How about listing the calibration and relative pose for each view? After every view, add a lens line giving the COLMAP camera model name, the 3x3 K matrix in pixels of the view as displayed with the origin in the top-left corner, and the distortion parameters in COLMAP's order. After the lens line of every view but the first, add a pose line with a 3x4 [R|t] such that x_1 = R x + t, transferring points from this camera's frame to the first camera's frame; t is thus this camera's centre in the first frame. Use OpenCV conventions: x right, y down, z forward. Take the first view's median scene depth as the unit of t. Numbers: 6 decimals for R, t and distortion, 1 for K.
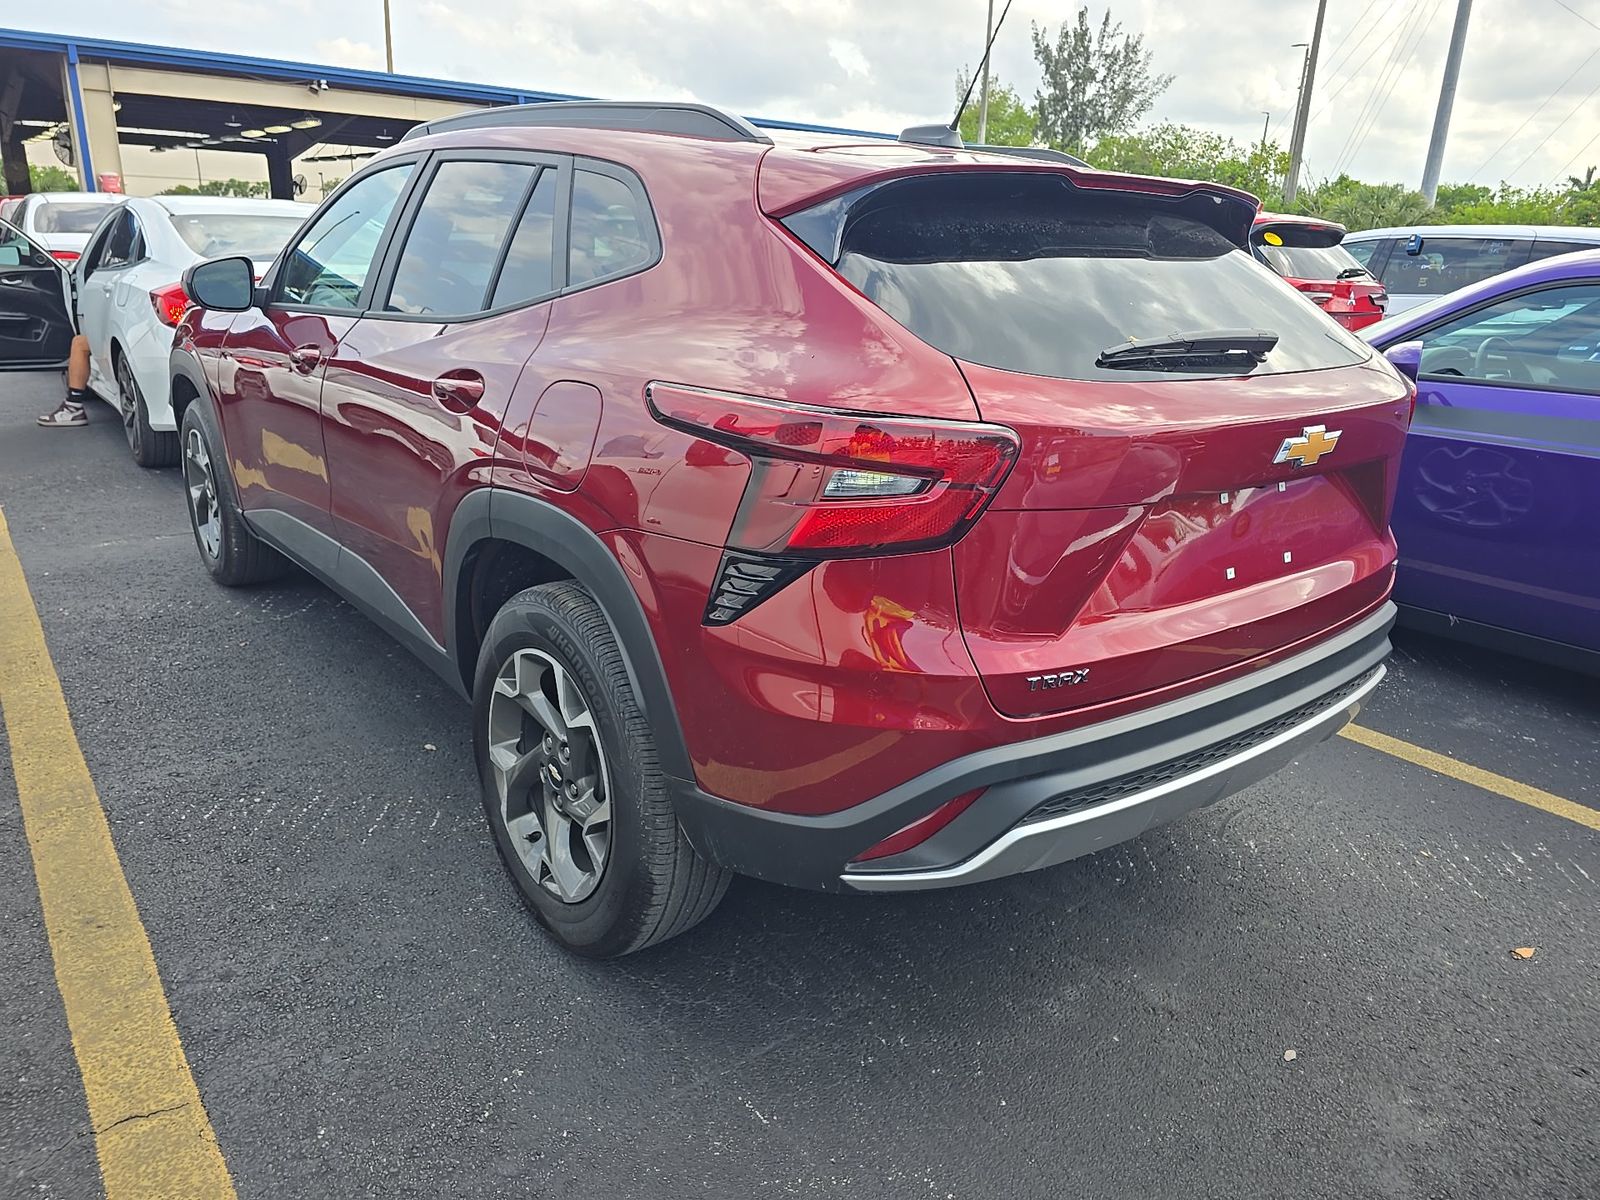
lens RADIAL K [[1075.4, 0, 800.0], [0, 1075.4, 600.0], [0, 0, 1]] dist [0.053036, -0.049628]
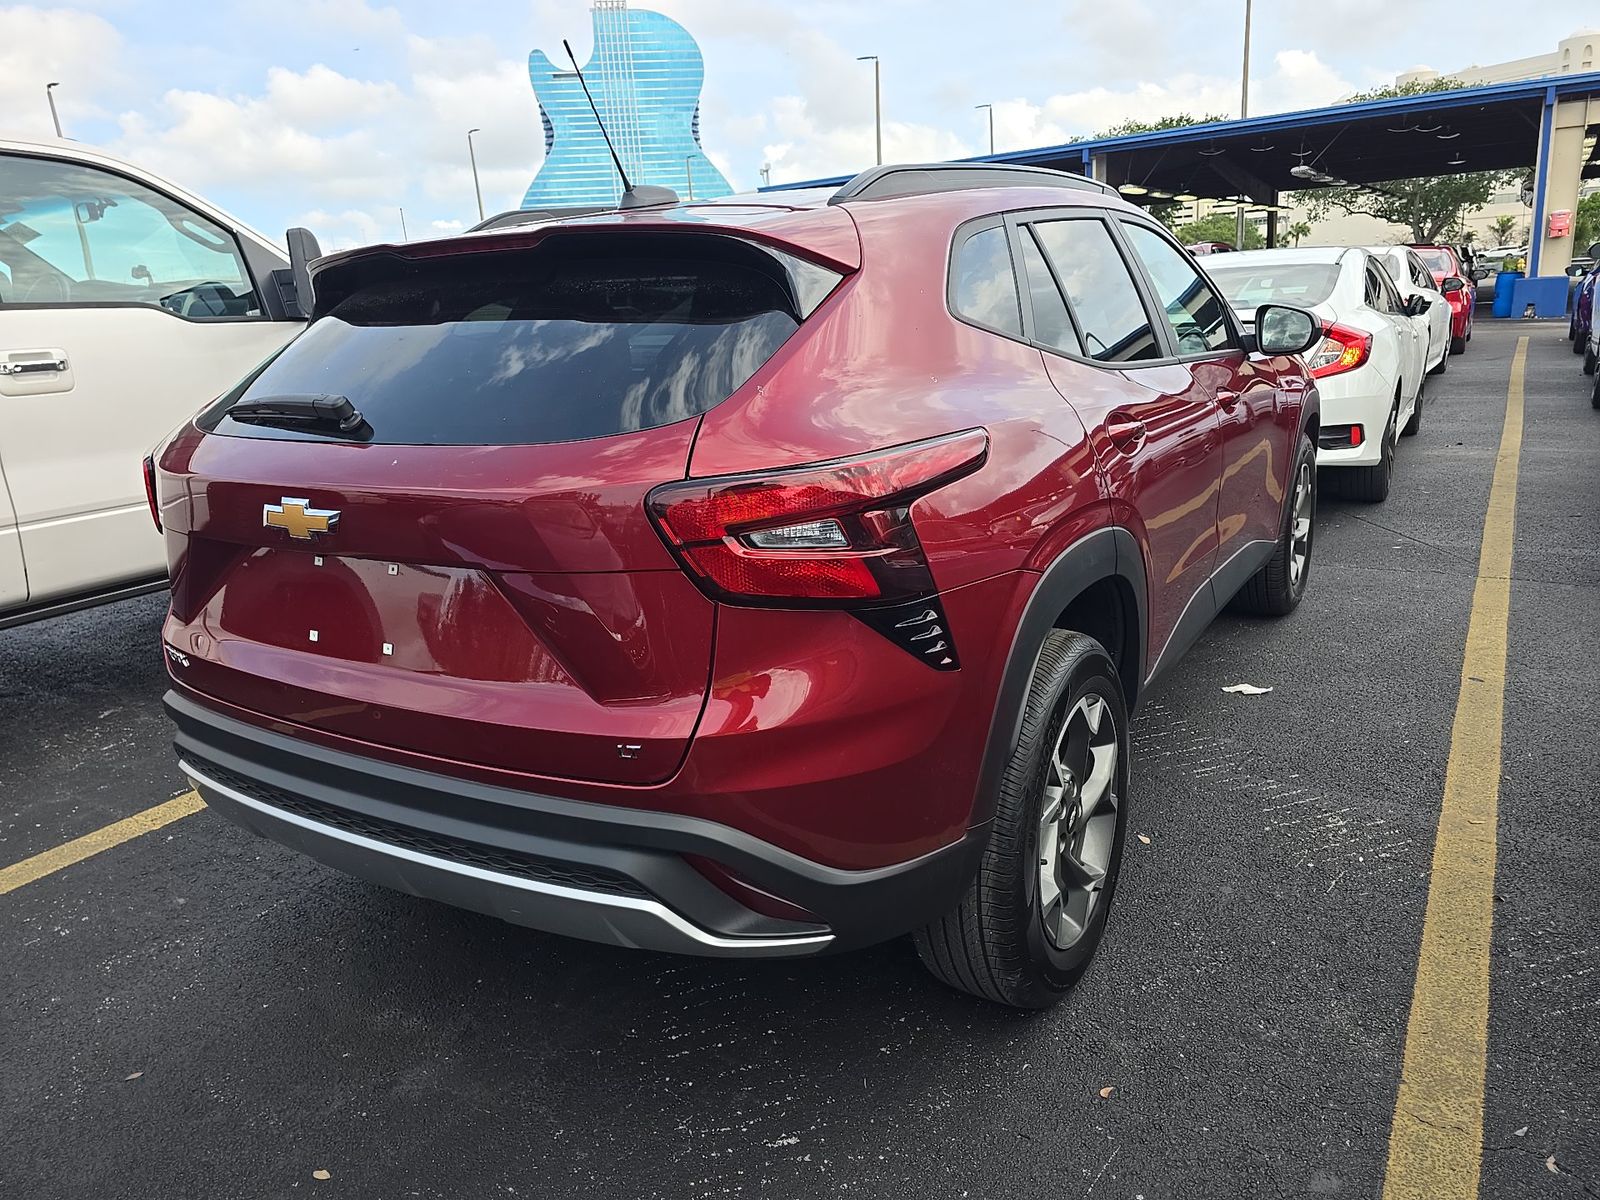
lens RADIAL K [[1075.4, 0, 800.0], [0, 1075.4, 600.0], [0, 0, 1]] dist [0.053036, -0.049628]
pose [[0.311344, 0.200777, -0.928845, 0.133135], [-0.231227, 0.964056, 0.130882, -0.026540], [0.921737, 0.174024, 0.346579, 0.096867]]
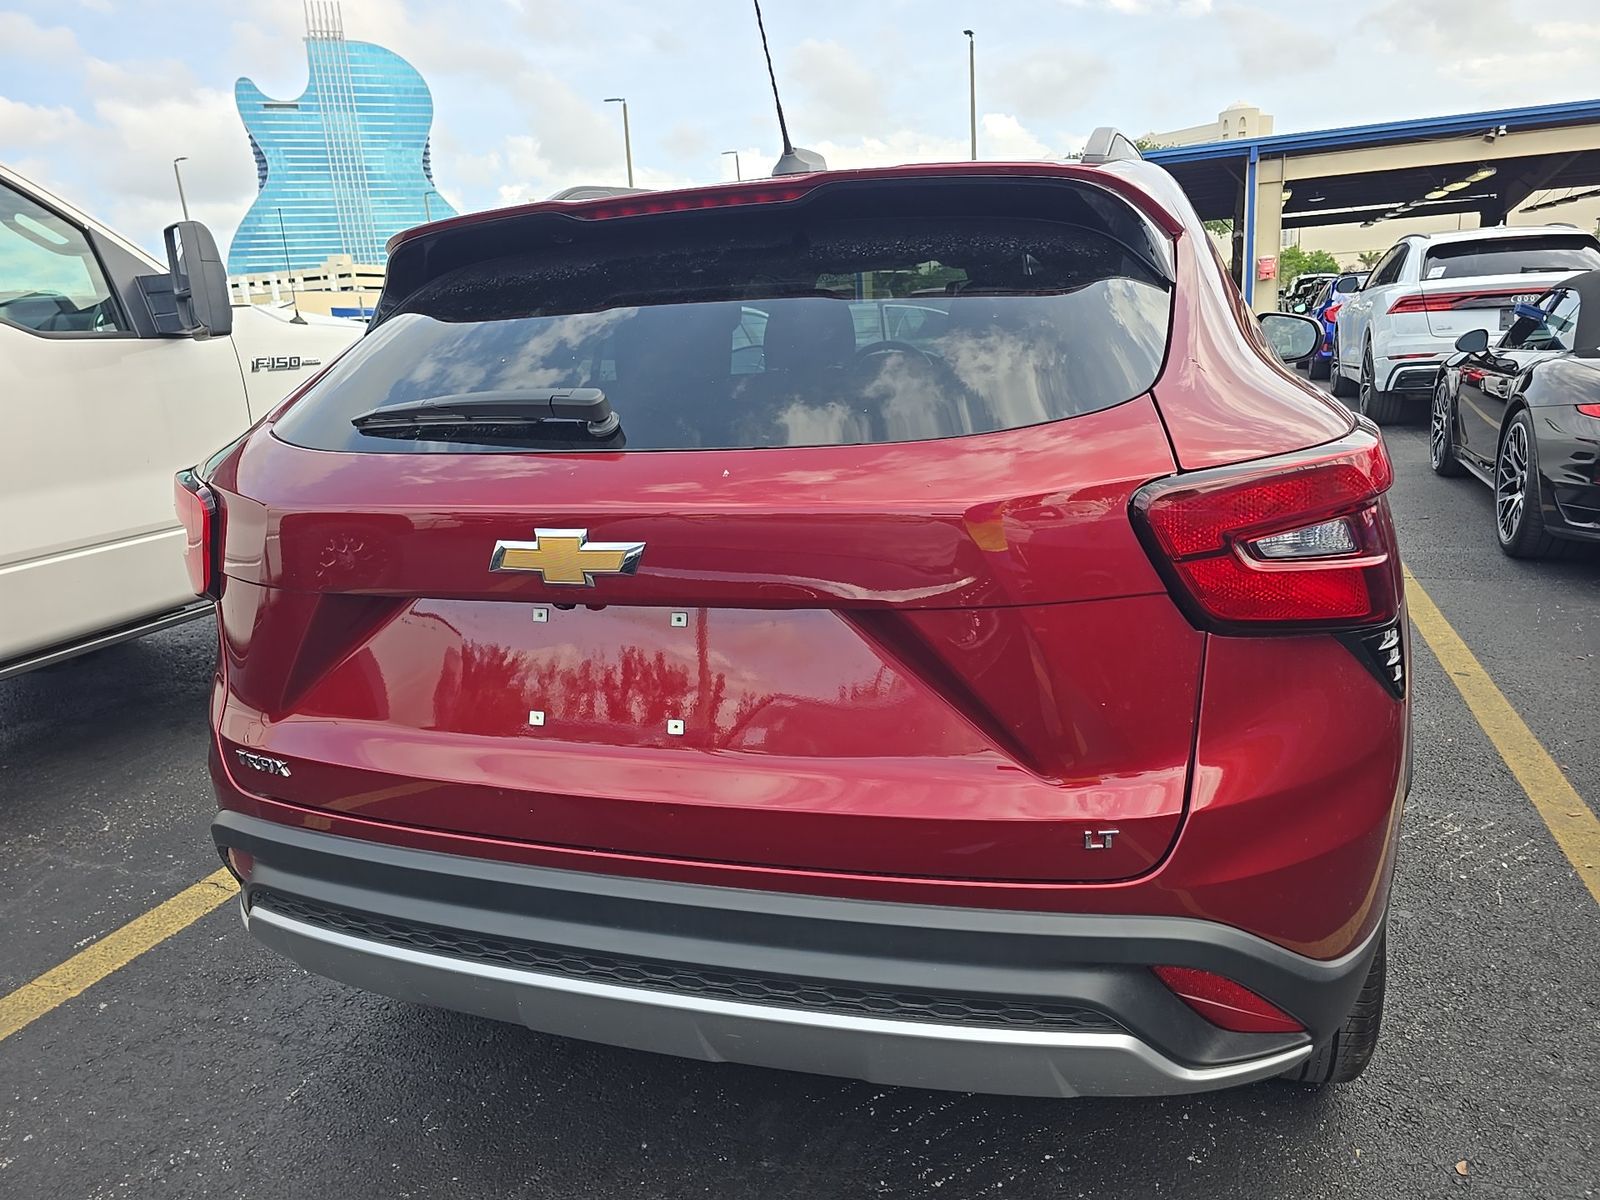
lens RADIAL K [[1078.1, 0, 793.2], [0, 1078.1, 598.5], [0, 0, 1]] dist [0.048305, -0.044996]
pose [[0.513493, 0.141762, -0.846303, 0.099714], [-0.191342, 0.980343, 0.048119, -0.015740], [0.836489, 0.137224, 0.530525, 0.068305]]
